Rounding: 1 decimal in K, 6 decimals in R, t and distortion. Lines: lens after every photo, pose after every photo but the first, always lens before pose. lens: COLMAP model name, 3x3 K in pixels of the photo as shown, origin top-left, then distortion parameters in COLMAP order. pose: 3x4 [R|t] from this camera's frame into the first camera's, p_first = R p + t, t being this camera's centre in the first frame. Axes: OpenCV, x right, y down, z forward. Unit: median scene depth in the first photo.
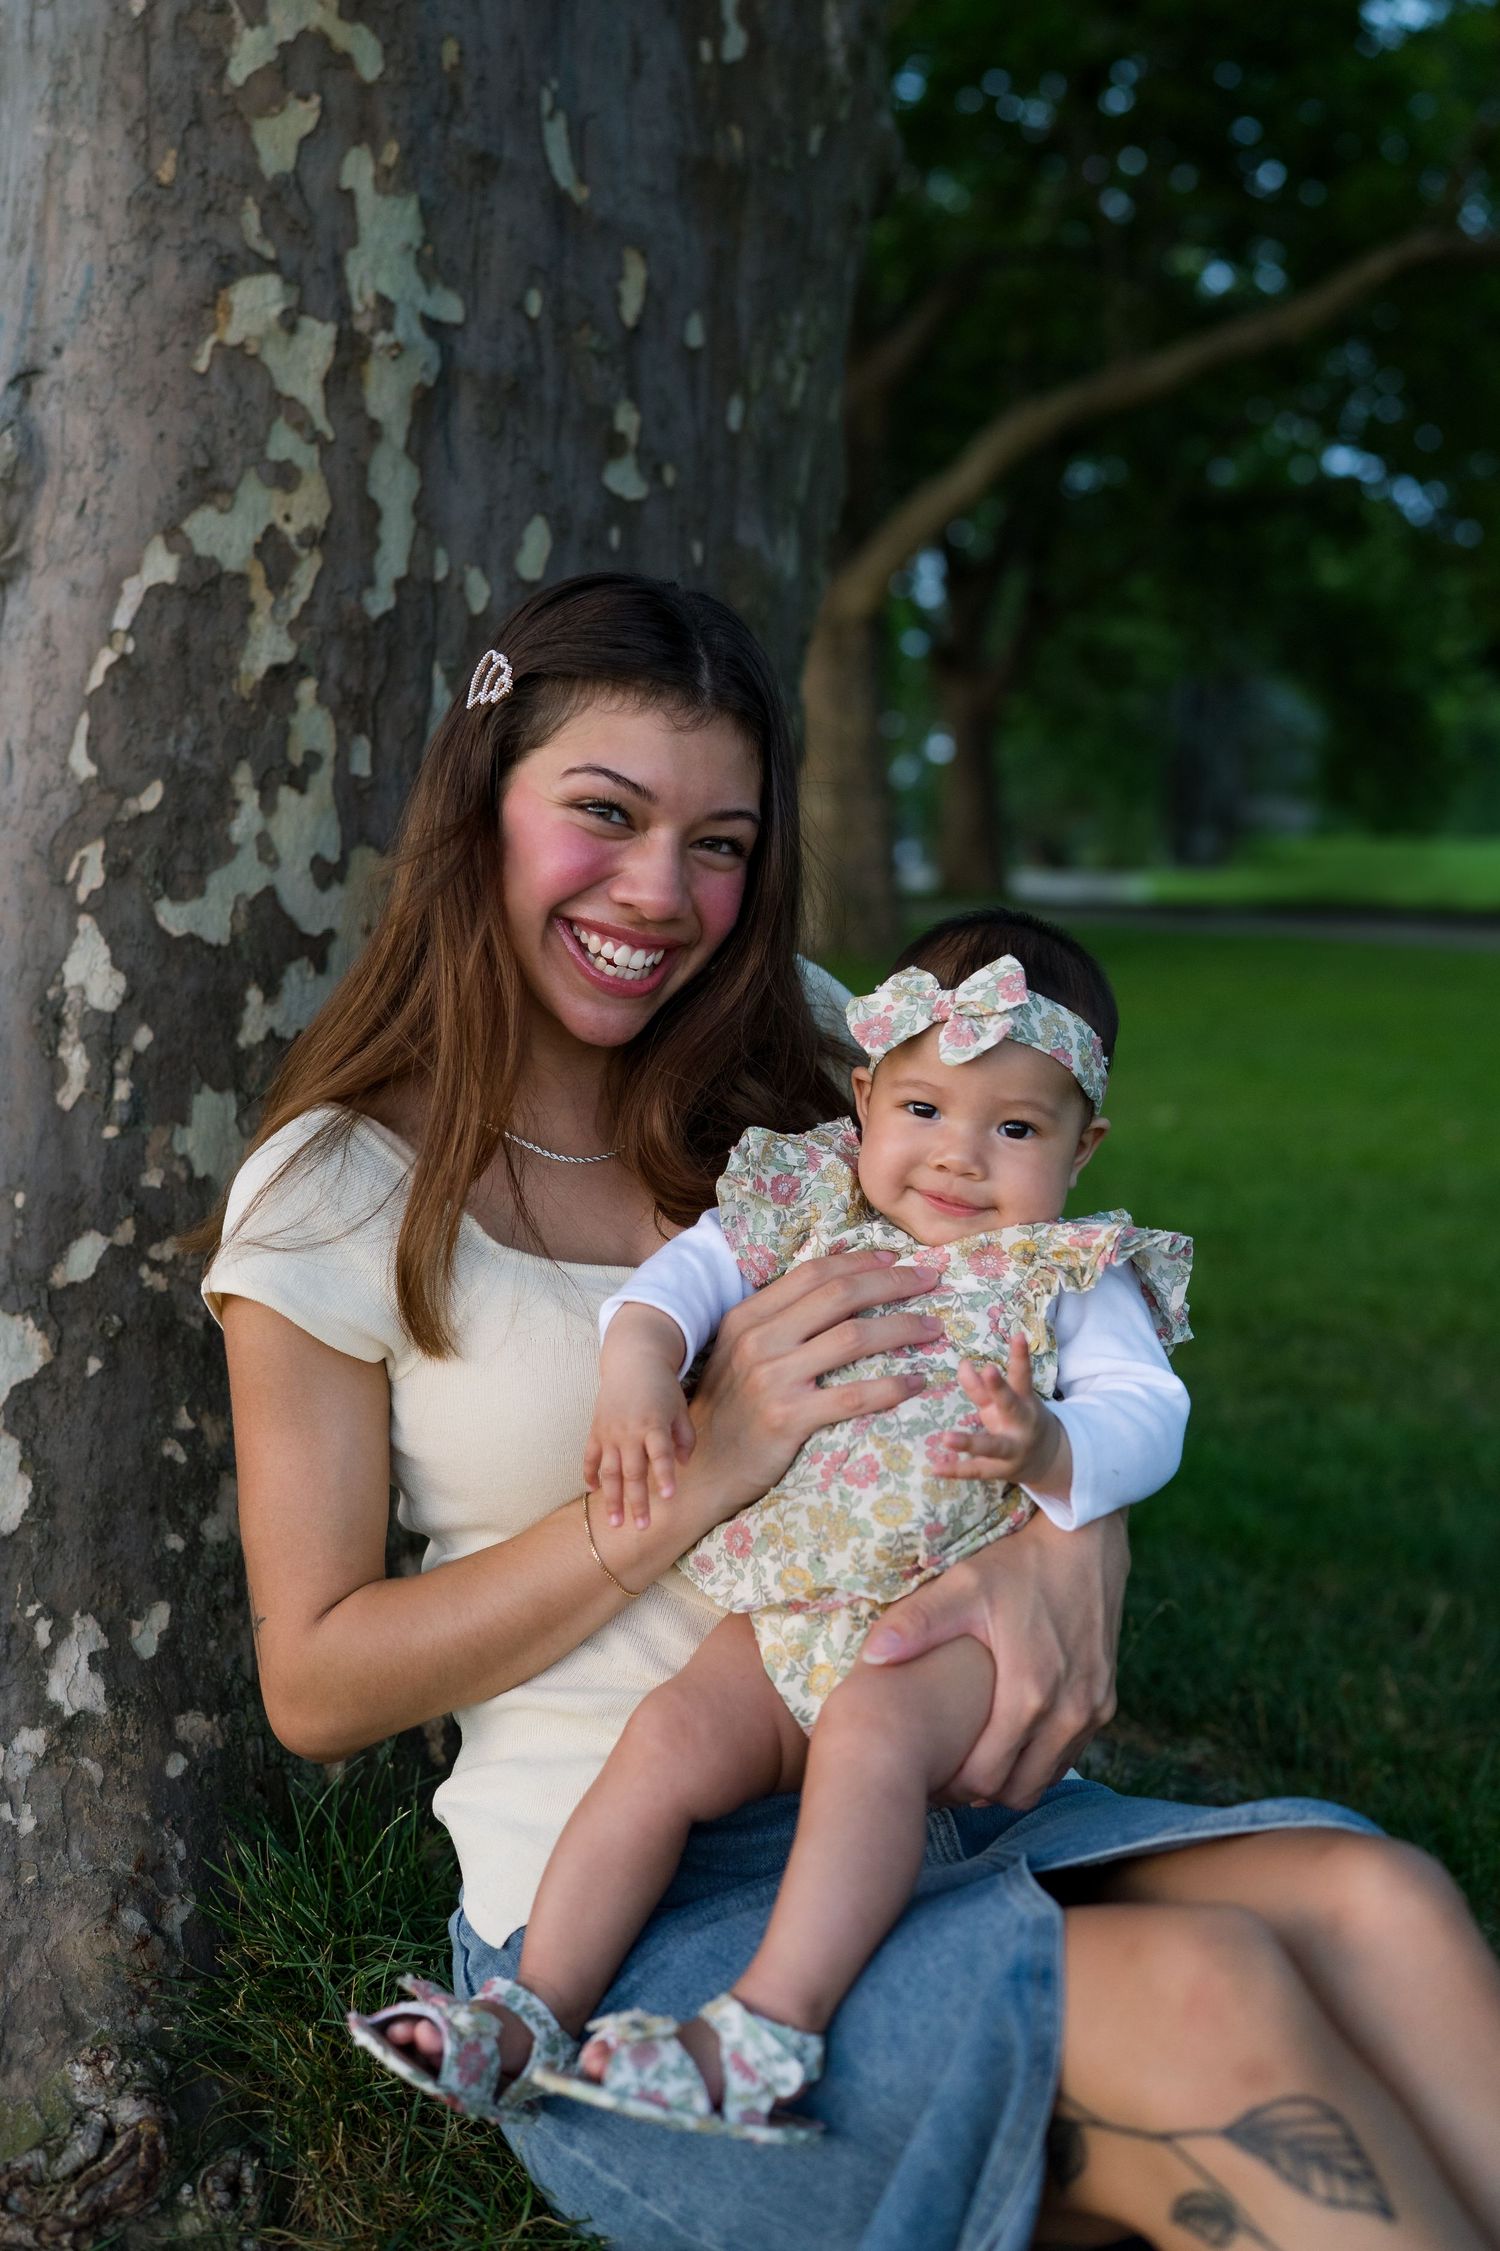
lens RADIAL K [[2547.3, 0, 722.5], [0, 2547.3, 1007.5], [0, 0, 1]] dist [0.034080, 0.000000]
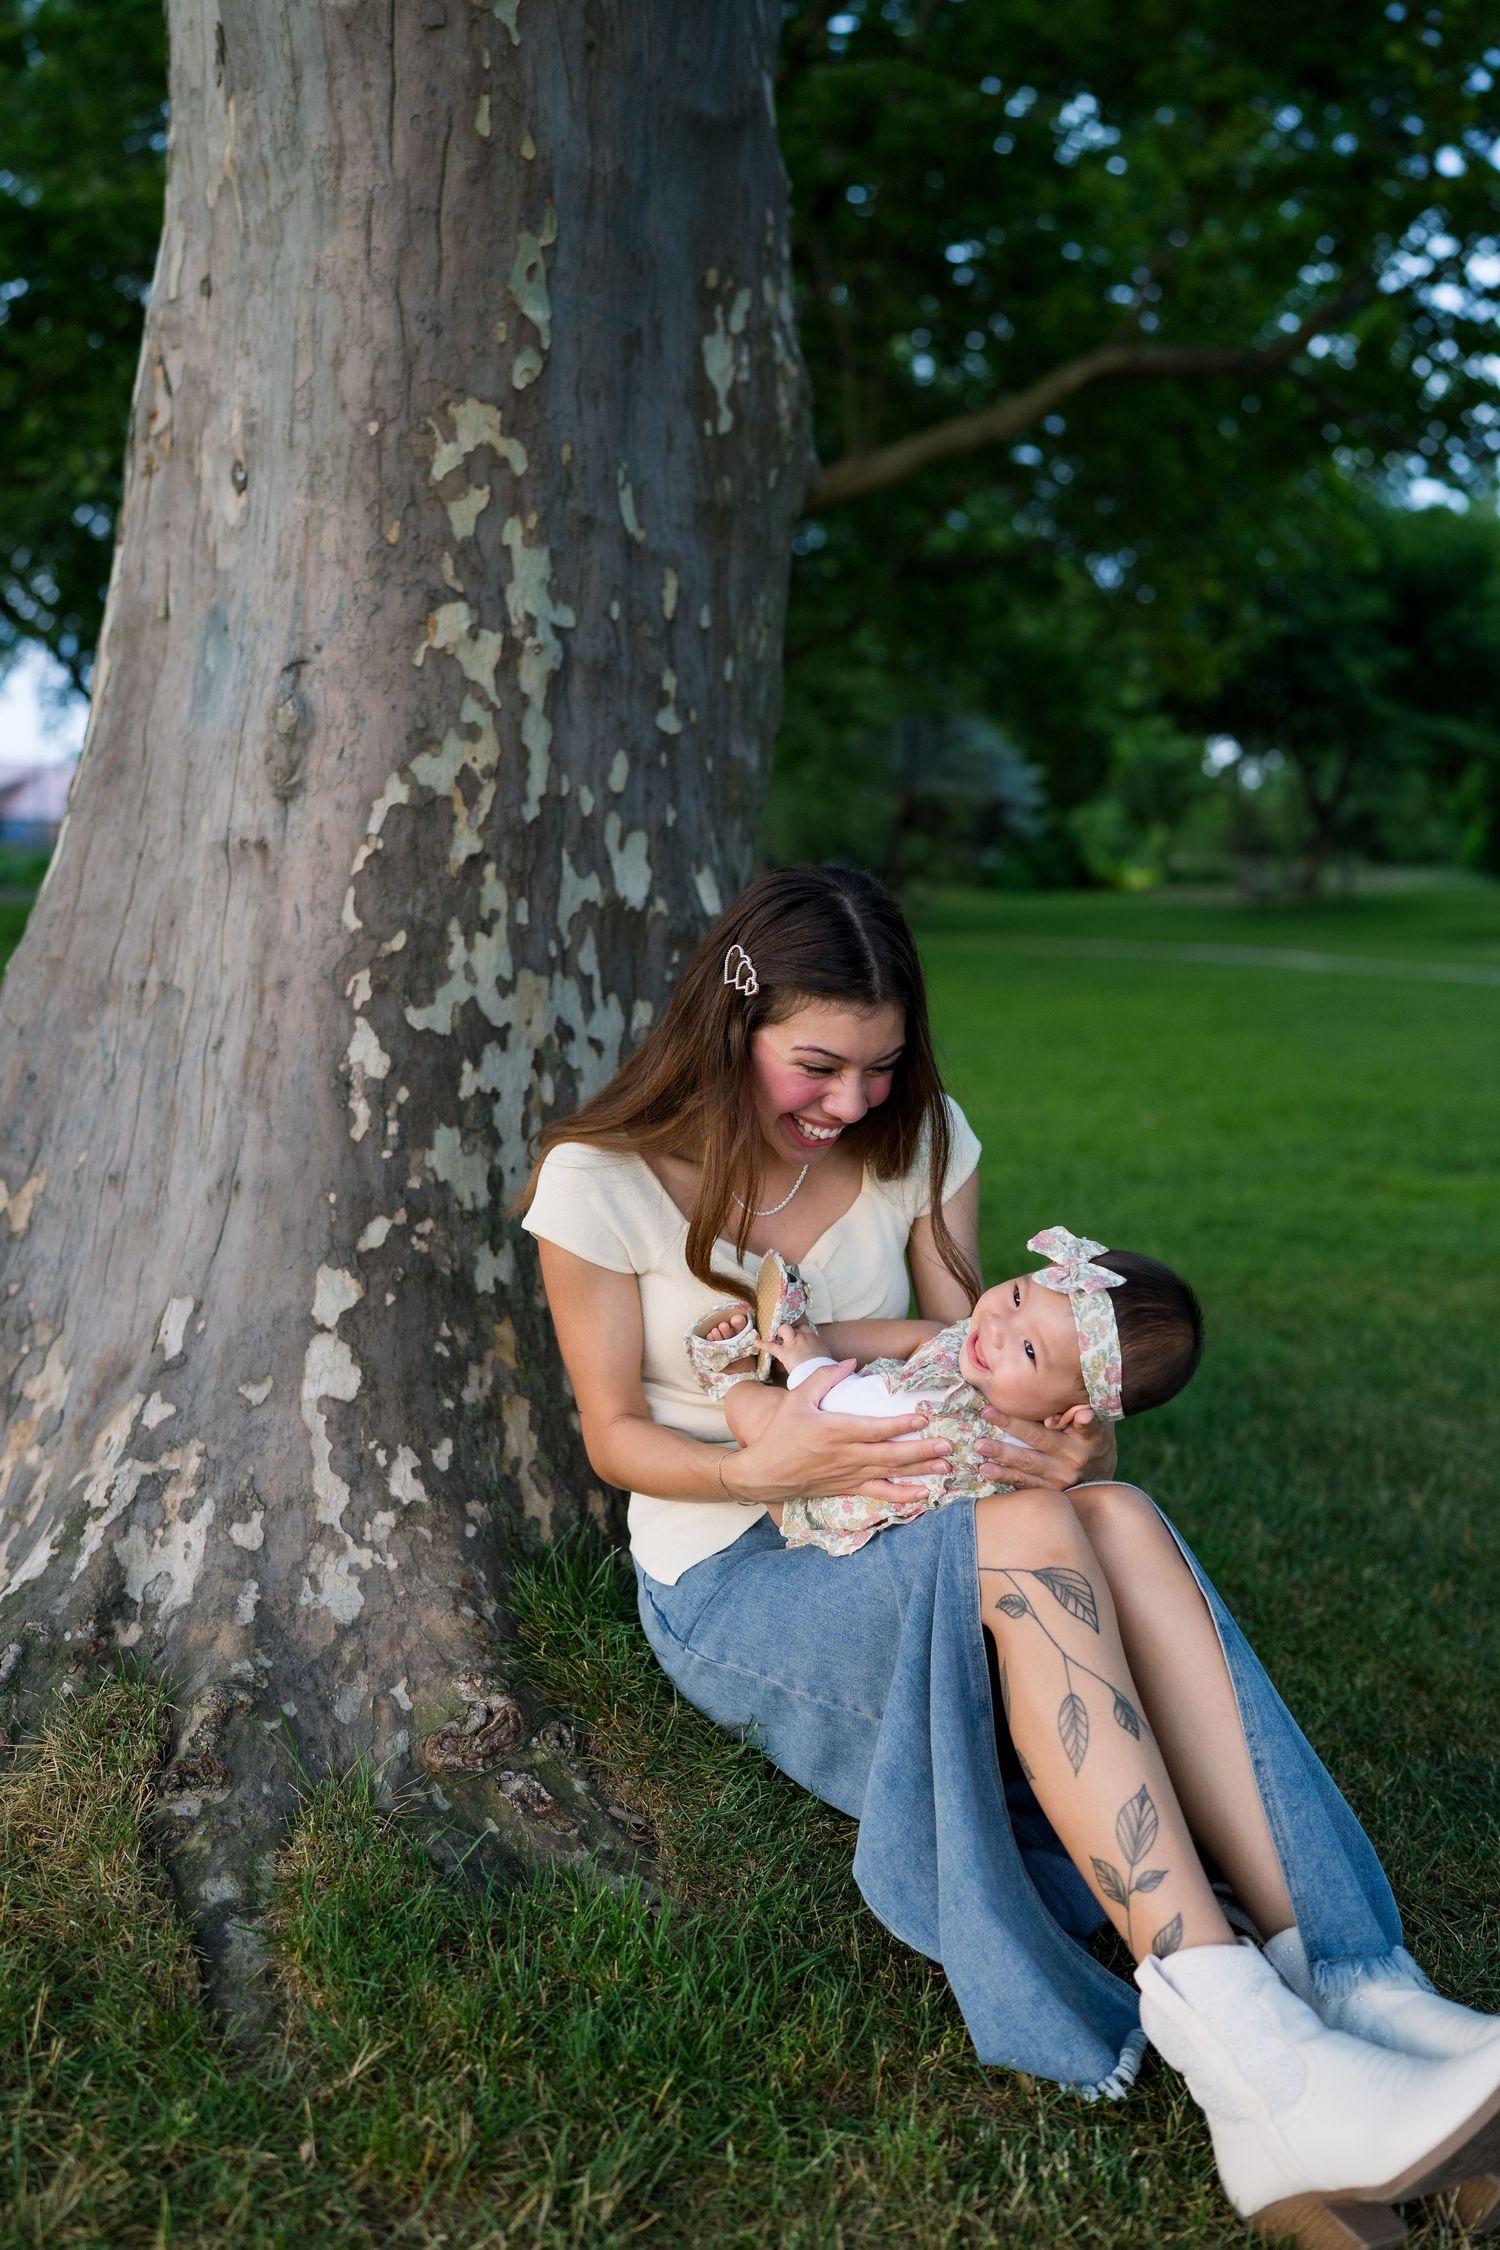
lens RADIAL K [[2546.1, 0, 727.9], [0, 2546.1, 1131.4], [0, 0, 1]] dist [0.034080, 0.000000]
pose [[0.991516, -0.019237, 0.128550, -0.221844], [0.012465, 0.998502, 0.053276, -0.045672], [-0.129382, -0.051222, 0.990271, -0.577377]]
